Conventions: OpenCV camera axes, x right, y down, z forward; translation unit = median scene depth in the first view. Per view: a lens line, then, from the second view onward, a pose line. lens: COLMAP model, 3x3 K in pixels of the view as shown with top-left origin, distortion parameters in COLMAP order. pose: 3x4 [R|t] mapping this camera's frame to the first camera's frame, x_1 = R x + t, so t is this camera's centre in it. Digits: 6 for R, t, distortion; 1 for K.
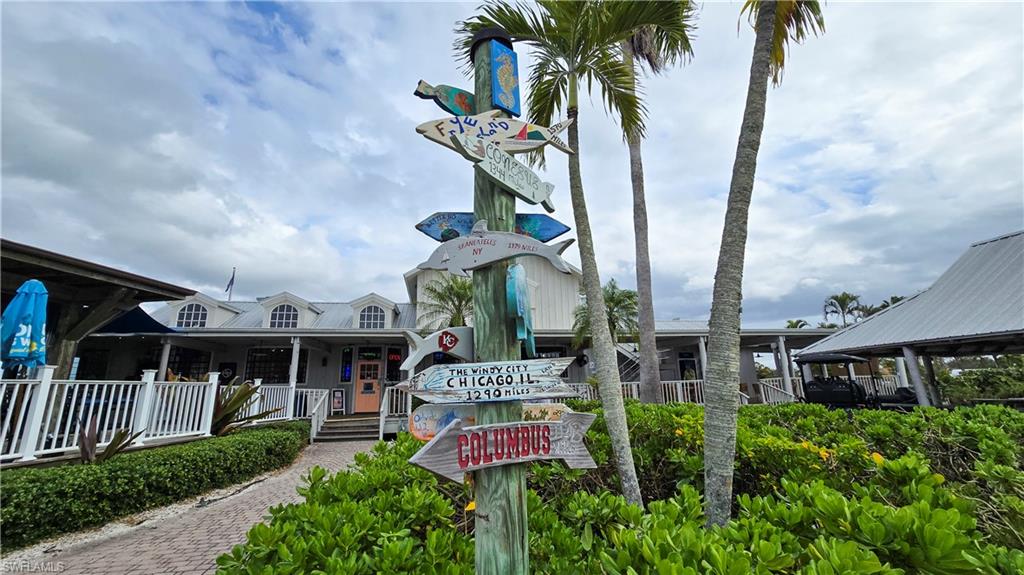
lens RADIAL K [[415.1, 0, 512.0], [0, 415.1, 287.5], [0, 0, 1]] dist [-0.018825, -0.000205]
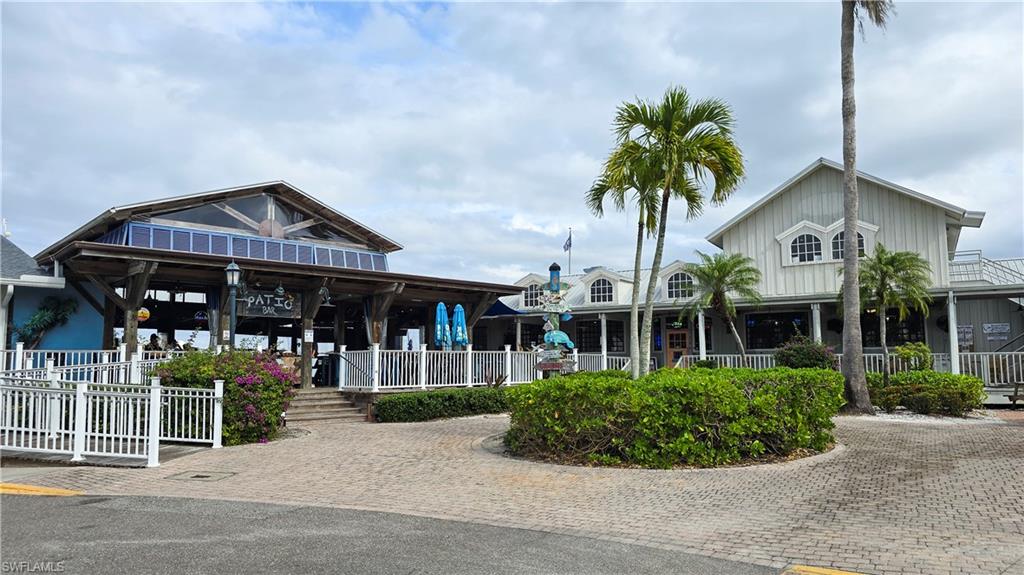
lens RADIAL K [[709.1, 0, 512.0], [0, 709.1, 287.5], [0, 0, 1]] dist [0.068984, -0.000468]
pose [[0.748320, -0.056369, -0.660939, 0.822514], [0.147723, 0.985523, 0.083202, -0.208374], [0.646680, -0.159897, 0.745813, -0.871313]]
